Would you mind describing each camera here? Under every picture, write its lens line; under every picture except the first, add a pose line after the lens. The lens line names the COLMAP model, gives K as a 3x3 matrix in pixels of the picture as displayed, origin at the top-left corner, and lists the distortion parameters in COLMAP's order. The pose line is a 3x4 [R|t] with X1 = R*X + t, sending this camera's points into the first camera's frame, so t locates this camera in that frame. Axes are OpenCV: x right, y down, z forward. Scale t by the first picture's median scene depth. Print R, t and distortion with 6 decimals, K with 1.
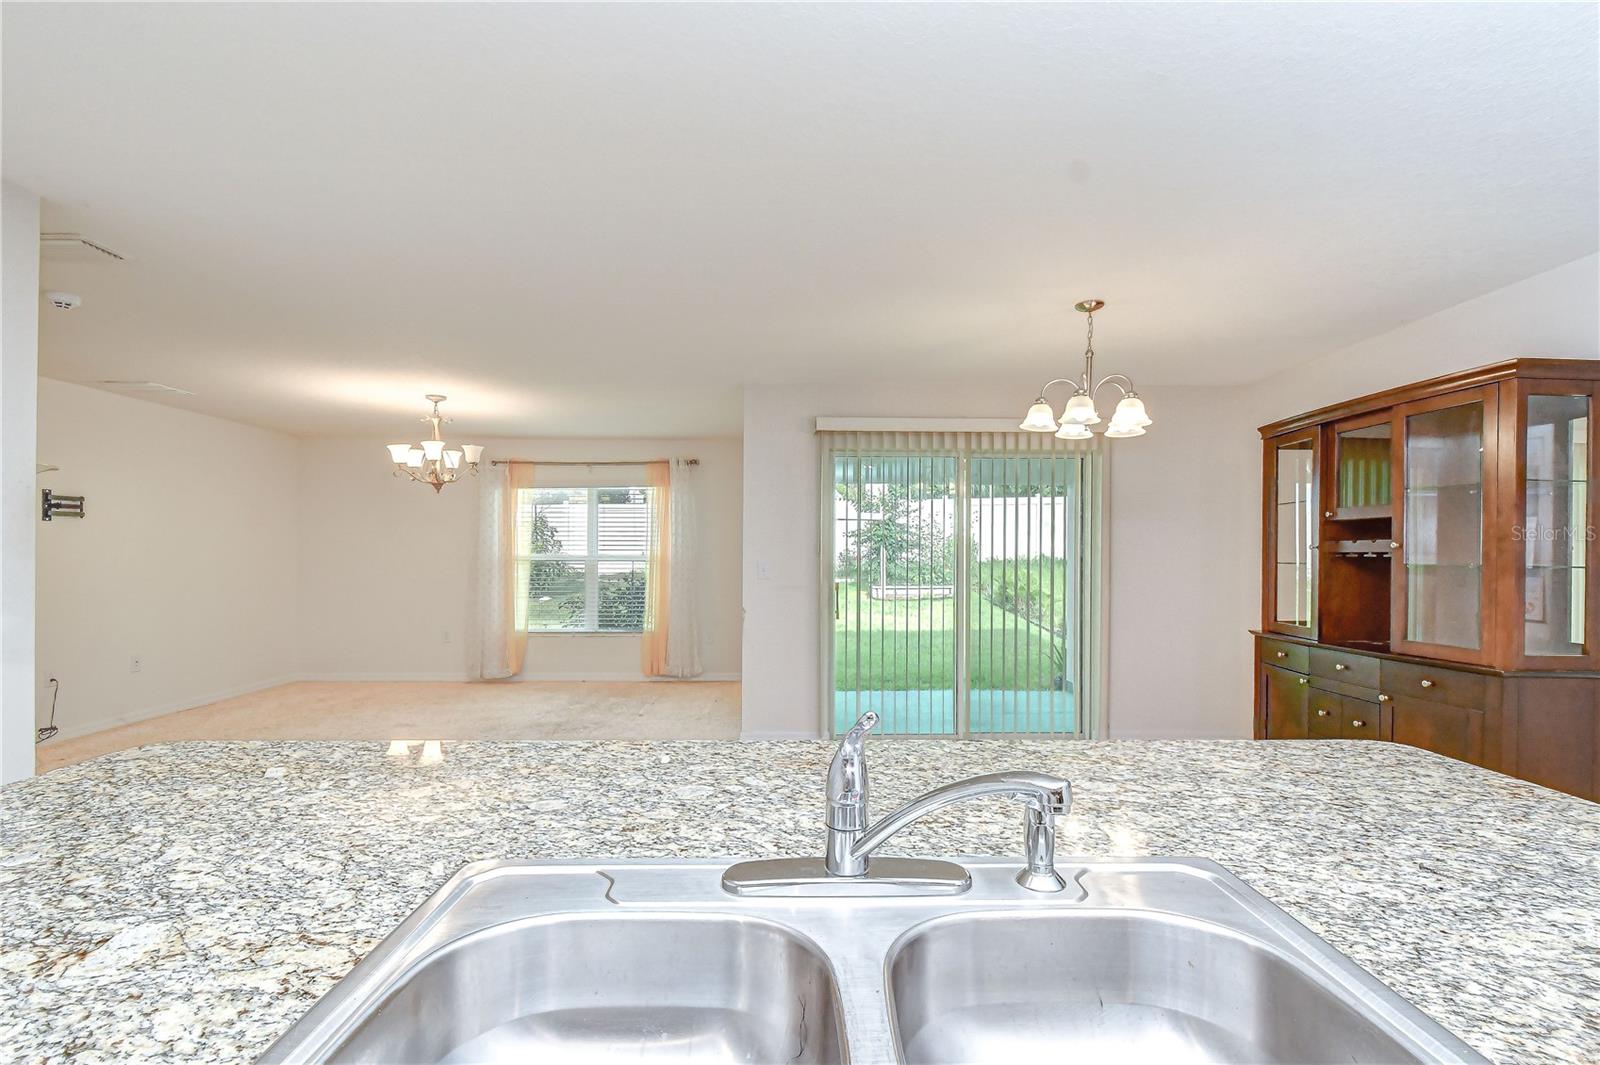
lens RADIAL K [[728.4, 0, 800.4], [0, 728.4, 552.0], [0, 0, 1]] dist [0.006970, -0.006808]
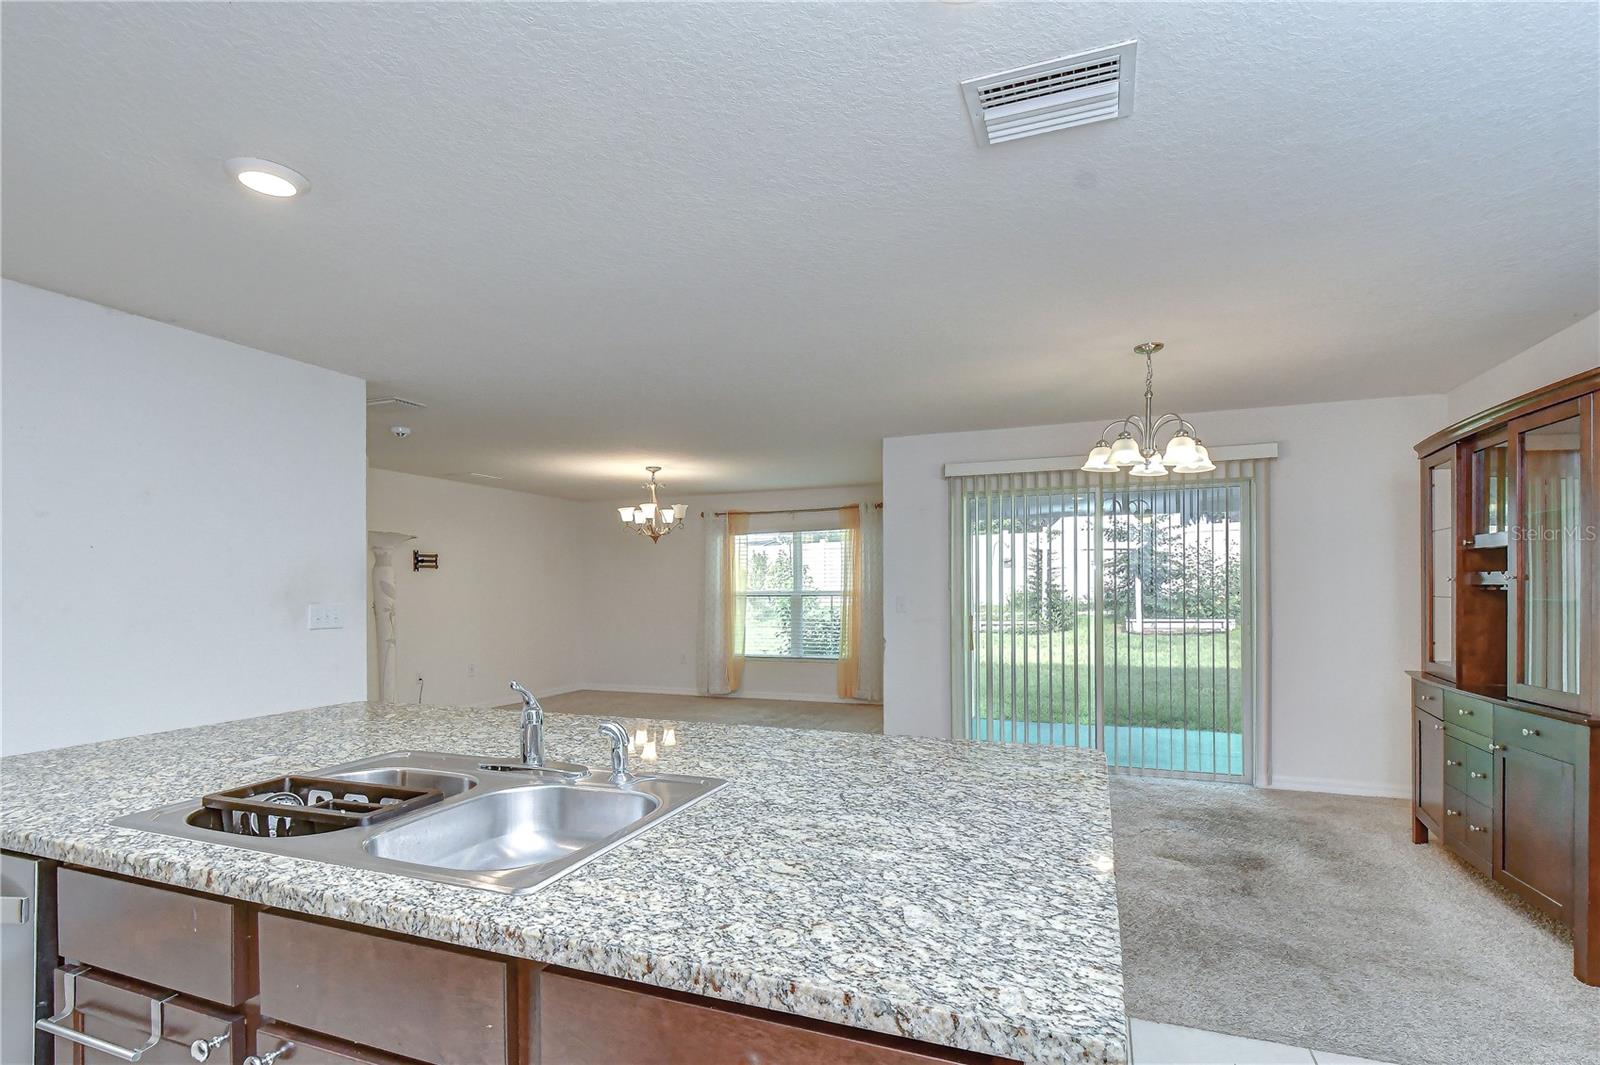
lens RADIAL K [[728.4, 0, 814.4], [0, 728.4, 588.3], [0, 0, 1]] dist [0.006970, -0.006808]
pose [[0.934780, -0.010227, -0.355079, 0.317721], [0.011982, 0.999924, 0.002743, -0.006092], [0.355024, -0.006818, 0.934832, -0.118136]]
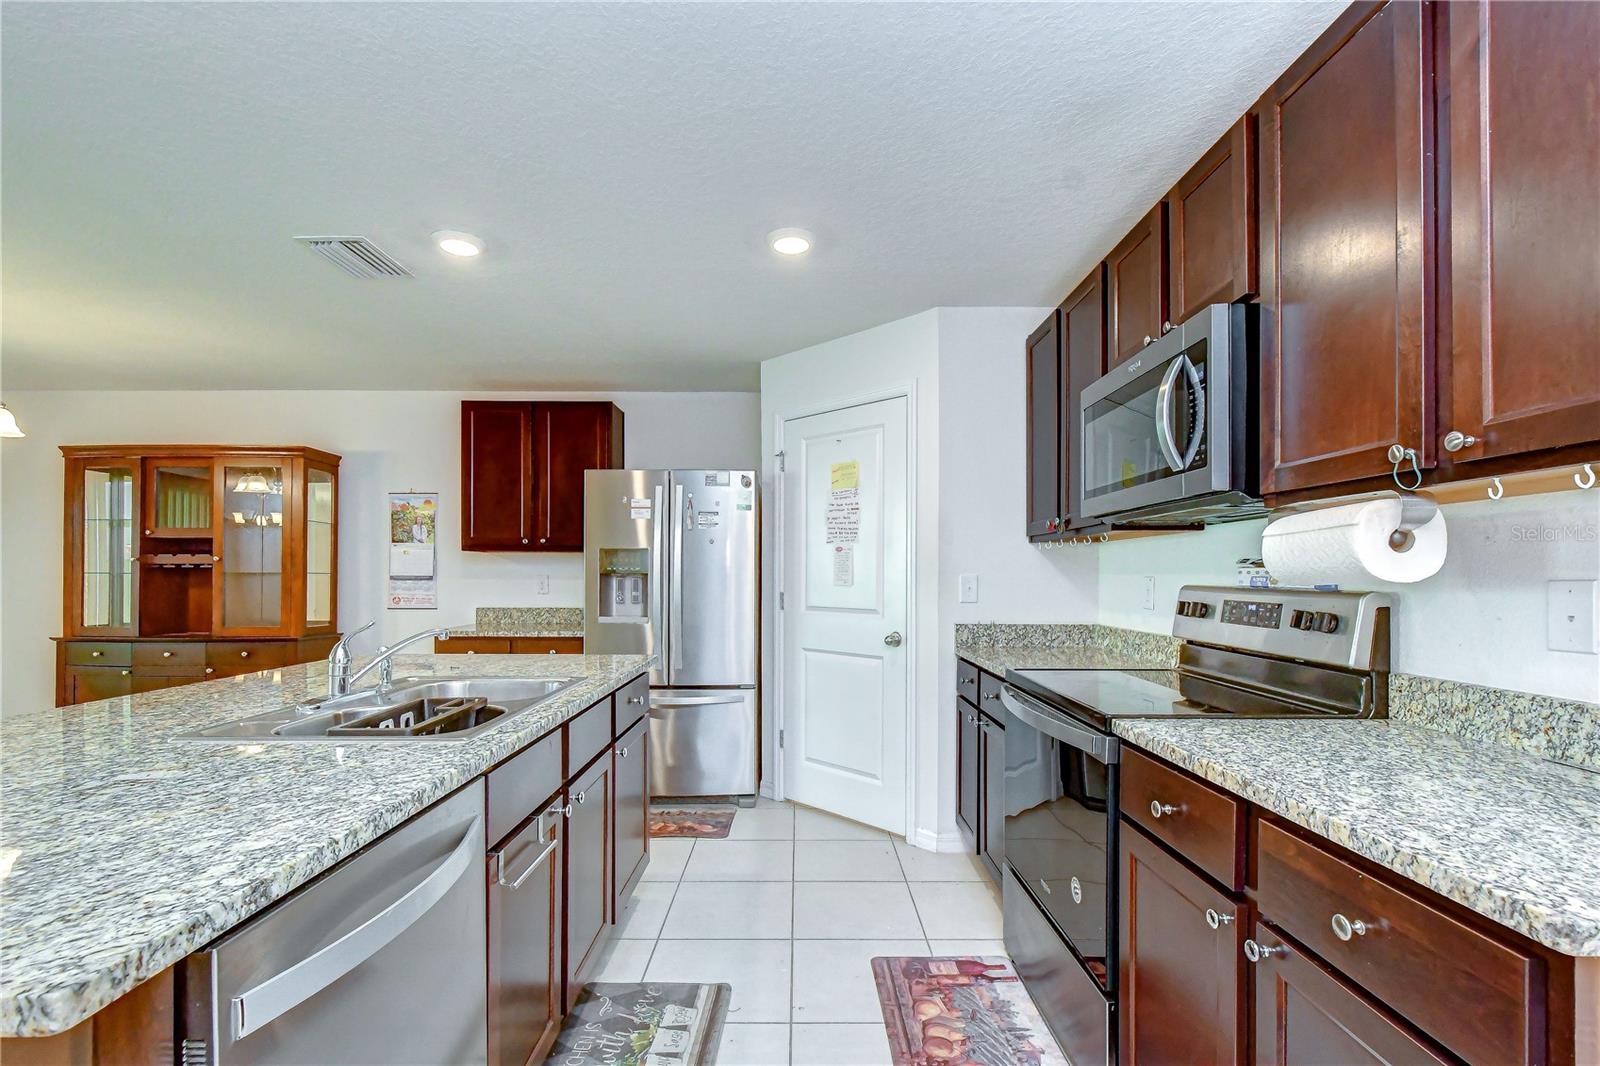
lens RADIAL K [[728.4, 0, 802.5], [0, 728.4, 575.8], [0, 0, 1]] dist [0.006970, -0.006808]
pose [[0.007401, -0.004159, 0.999964, -0.489195], [-0.007496, 0.999963, 0.004214, 0.007464], [-0.999945, -0.007527, 0.007369, -0.104855]]
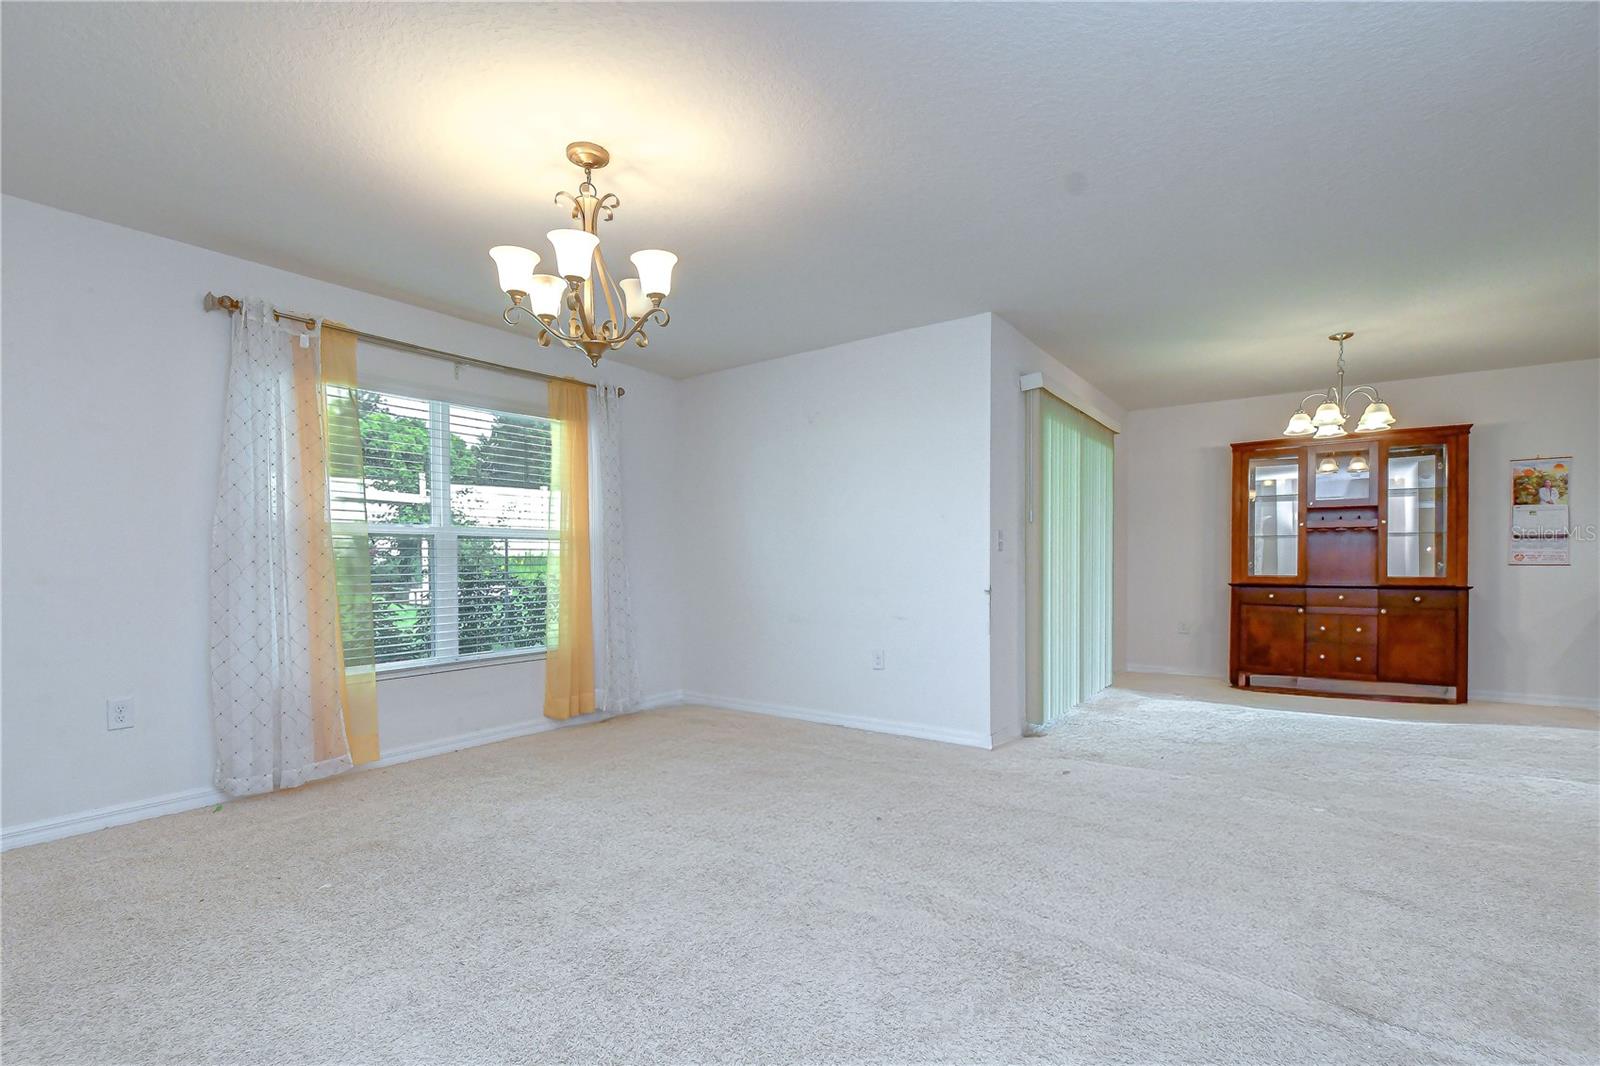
lens RADIAL K [[728.4, 0, 792.5], [0, 728.4, 573.2], [0, 0, 1]] dist [0.006970, -0.006808]
pose [[0.595113, -0.022102, 0.803338, -1.225441], [0.001648, 0.999653, 0.026282, 0.055530], [-0.803641, -0.014317, 0.594943, 0.960600]]
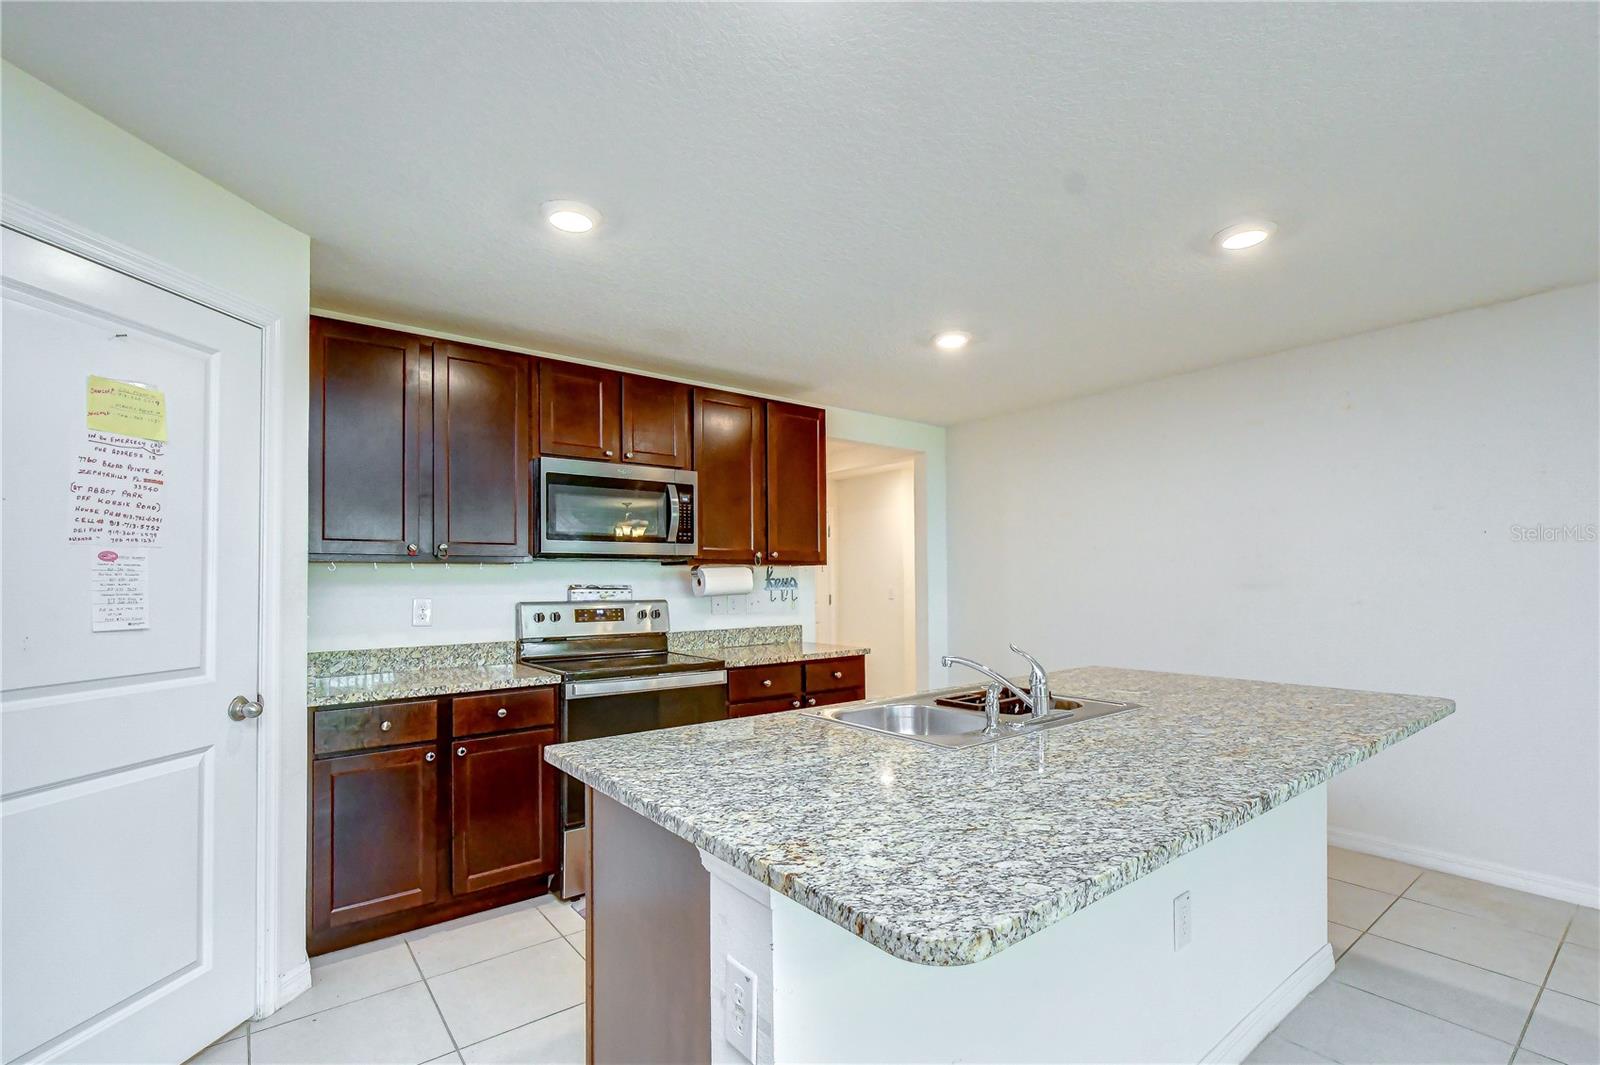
lens RADIAL K [[728.4, 0, 808.7], [0, 728.4, 569.5], [0, 0, 1]] dist [0.006970, -0.006808]
pose [[-0.790724, -0.006278, -0.612140, 0.478477], [0.009575, 0.999698, -0.022621, -0.001416], [0.612098, -0.023748, -0.790425, 0.541270]]
